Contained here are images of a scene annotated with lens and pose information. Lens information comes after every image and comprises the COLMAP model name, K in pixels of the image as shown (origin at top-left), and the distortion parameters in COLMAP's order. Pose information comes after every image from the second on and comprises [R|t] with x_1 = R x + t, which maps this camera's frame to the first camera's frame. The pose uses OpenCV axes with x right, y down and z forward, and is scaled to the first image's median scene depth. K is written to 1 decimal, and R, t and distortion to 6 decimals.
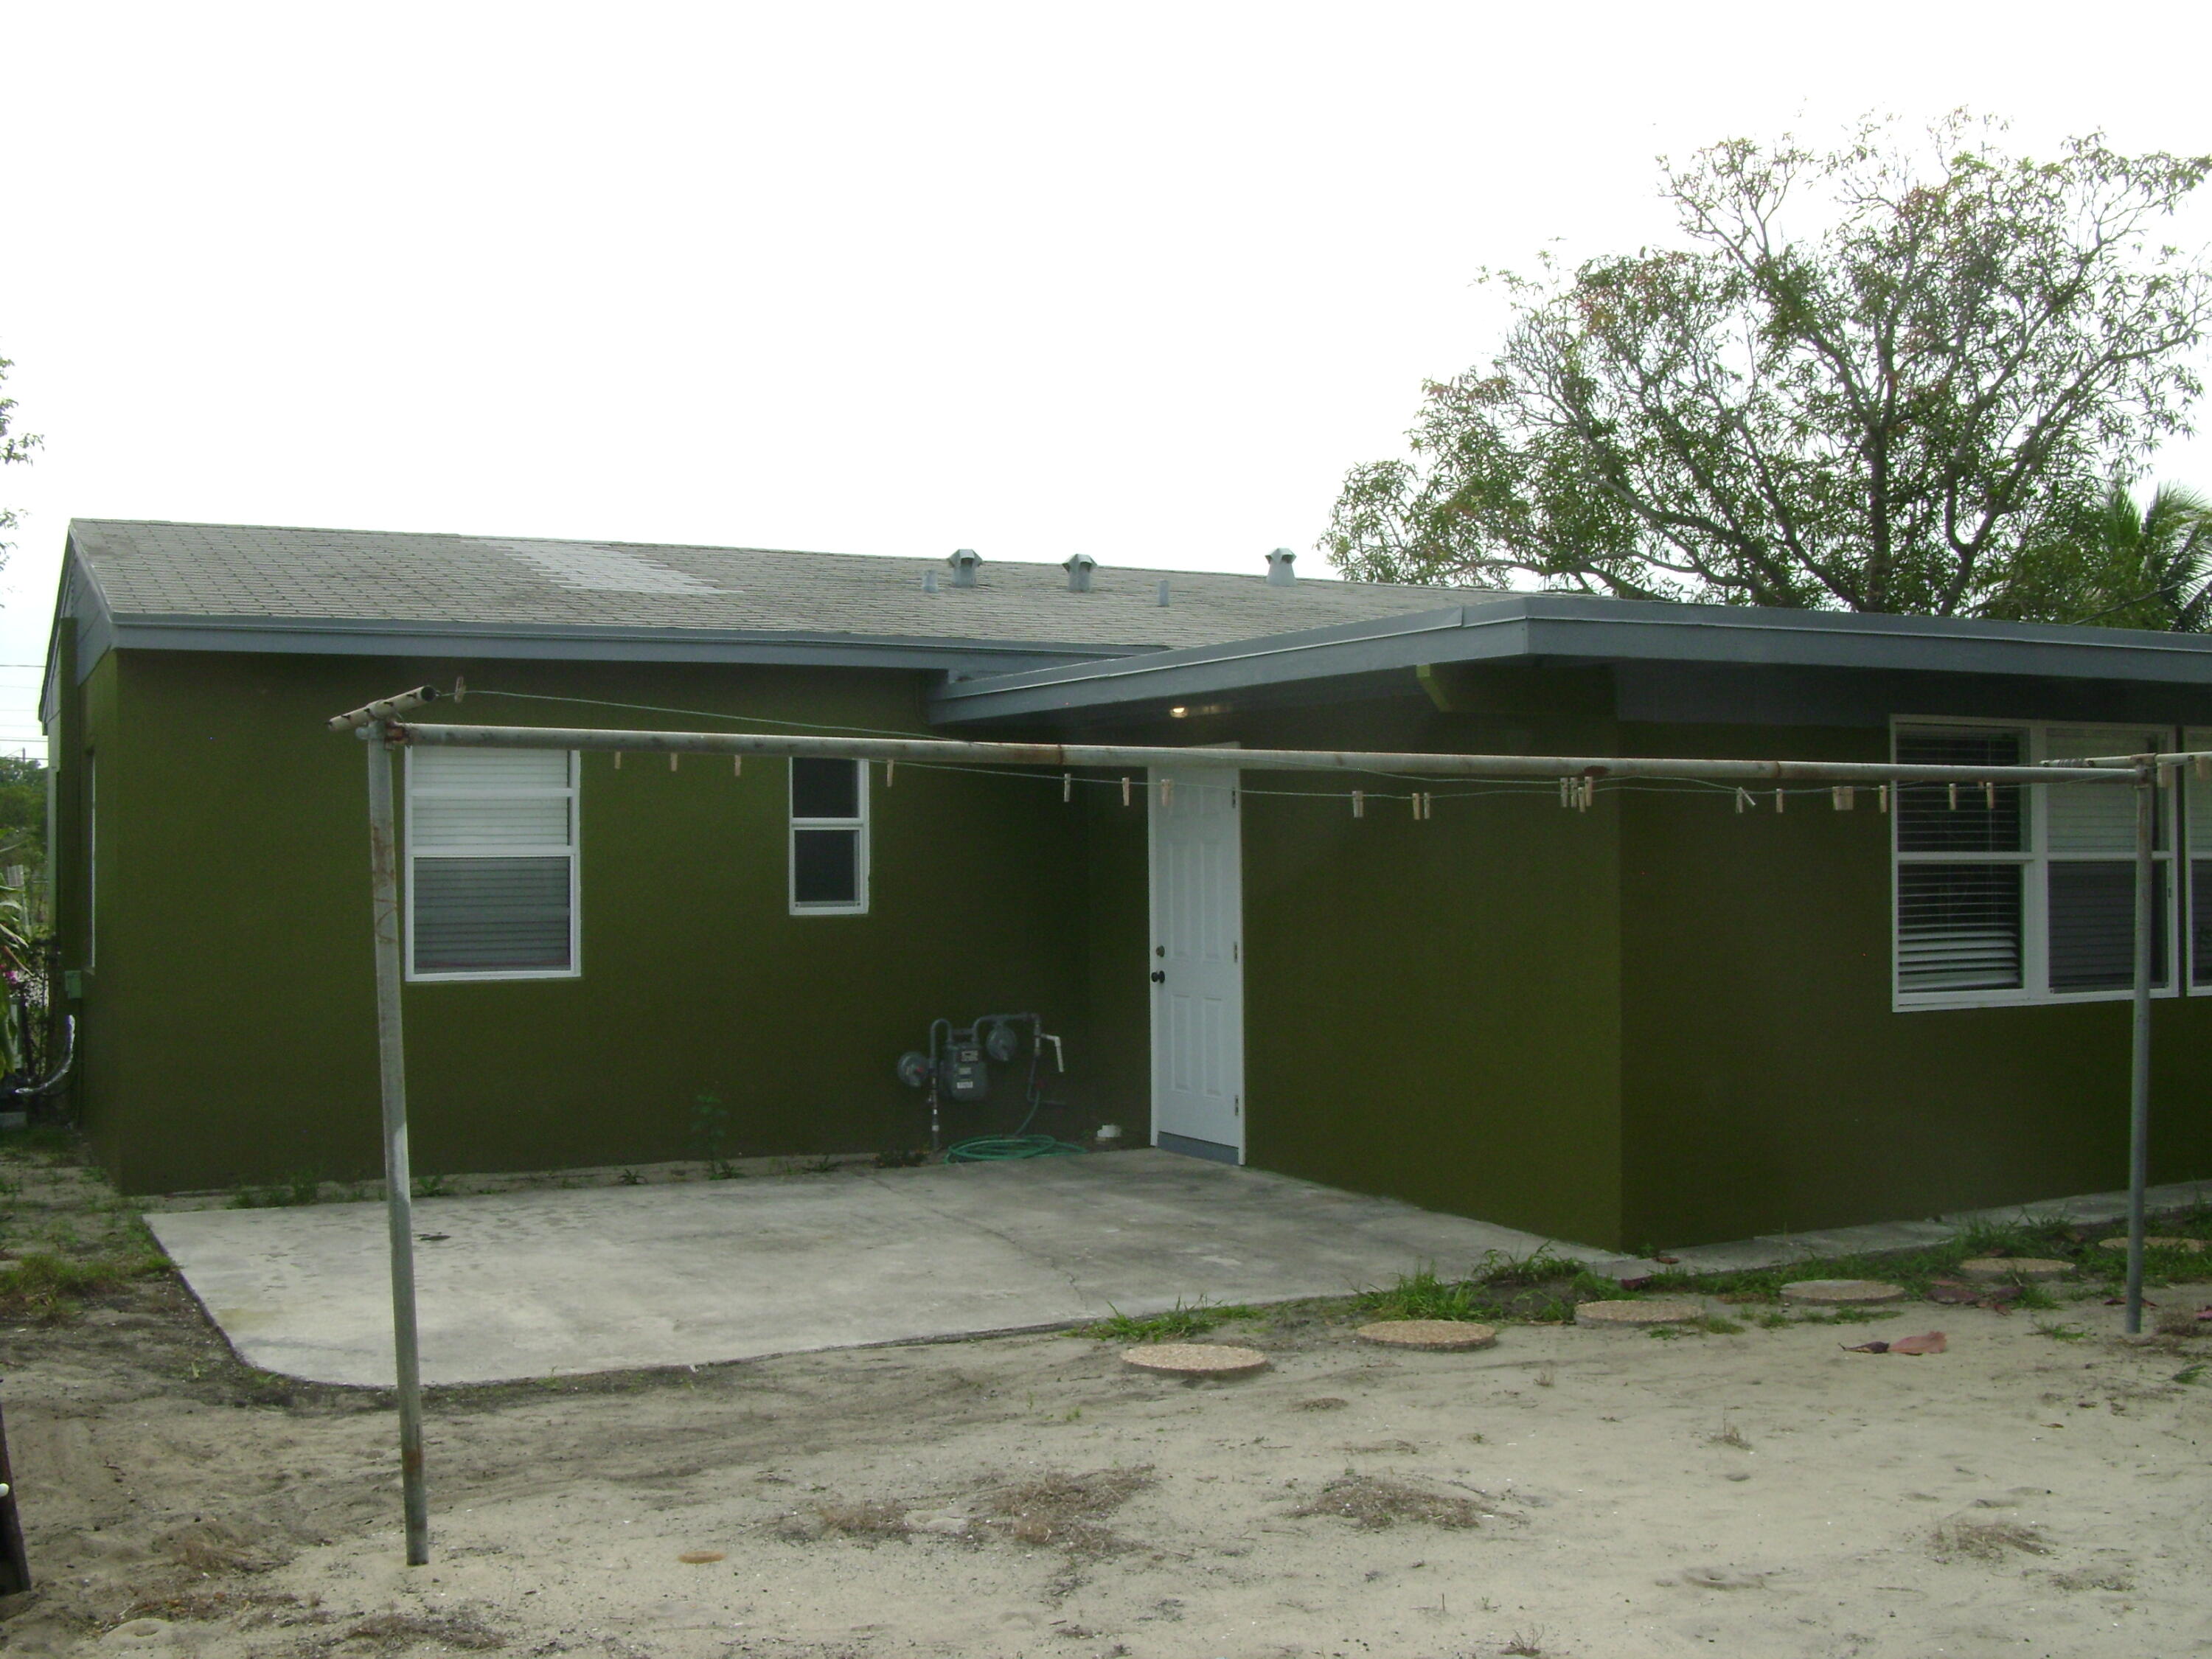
lens RADIAL K [[2454.8, 0, 1106.0], [0, 2454.8, 829.5], [0, 0, 1]] dist [-0.229139, 0.245919]
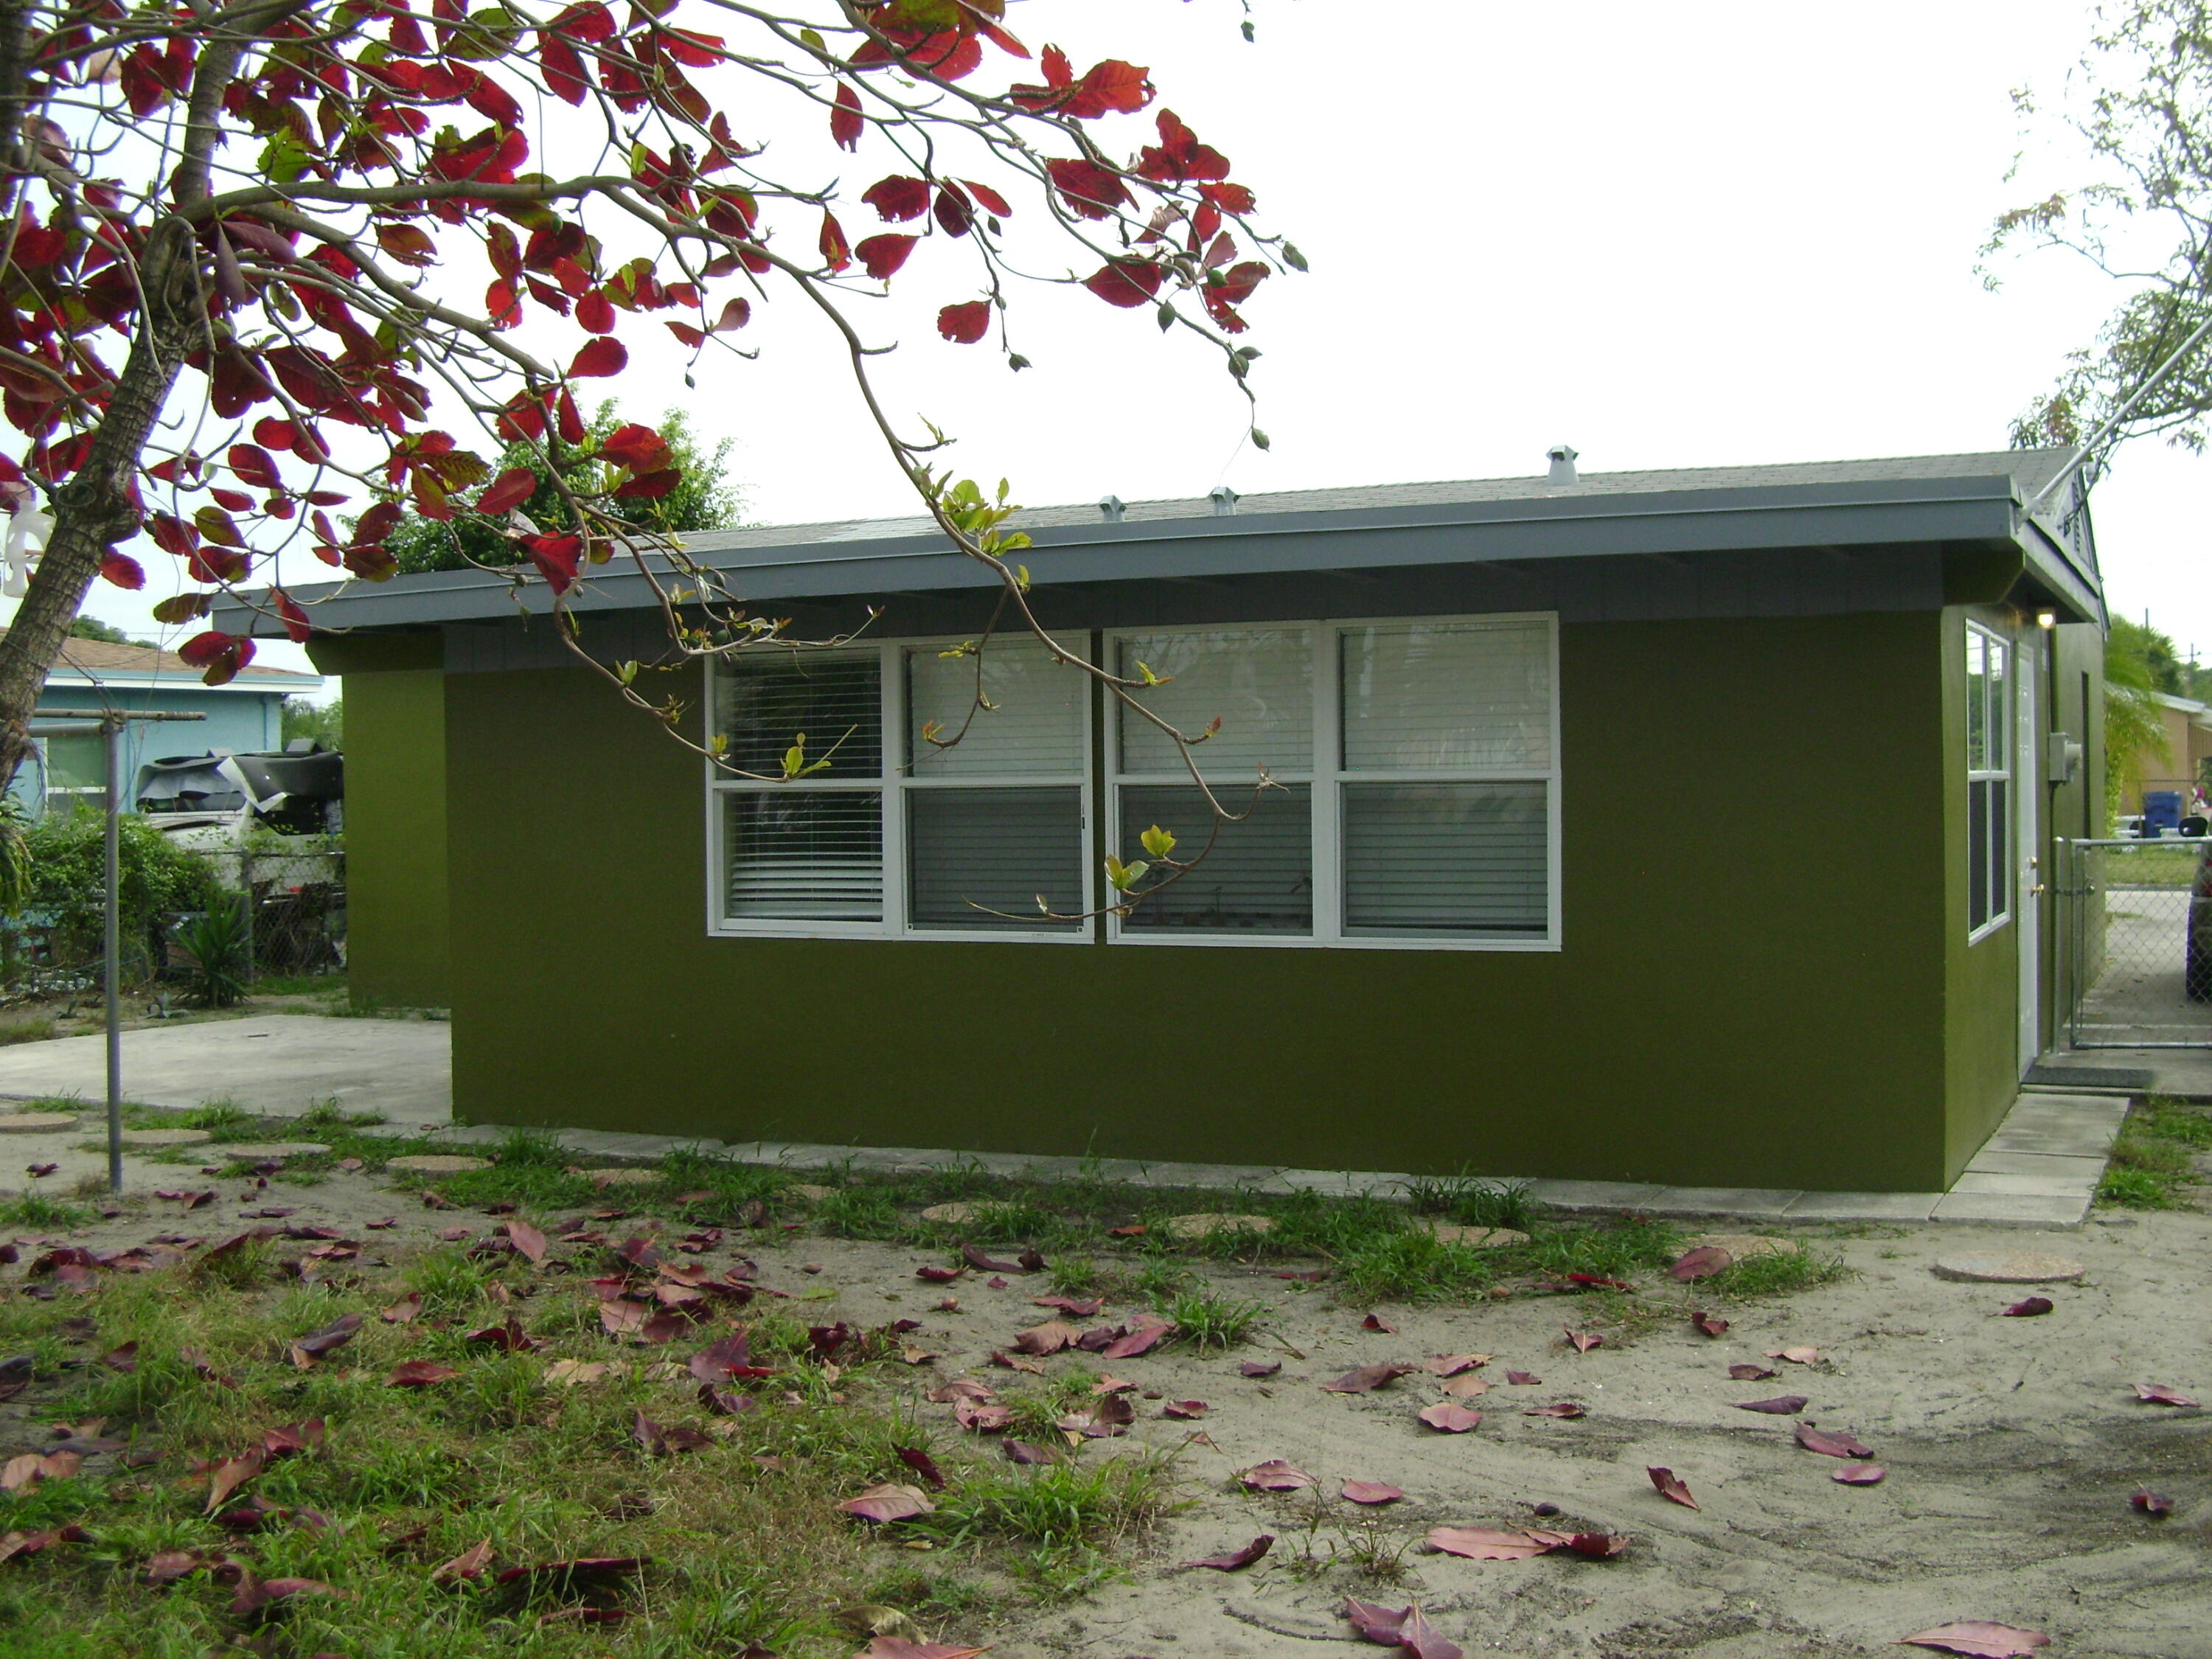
lens RADIAL K [[2454.8, 0, 1106.0], [0, 2454.8, 829.5], [0, 0, 1]] dist [-0.229139, 0.245919]
pose [[0.604156, 0.011218, -0.796787, 1.217841], [0.023265, 0.999226, 0.031708, 0.000775], [0.796526, -0.037694, 0.603428, 0.481219]]
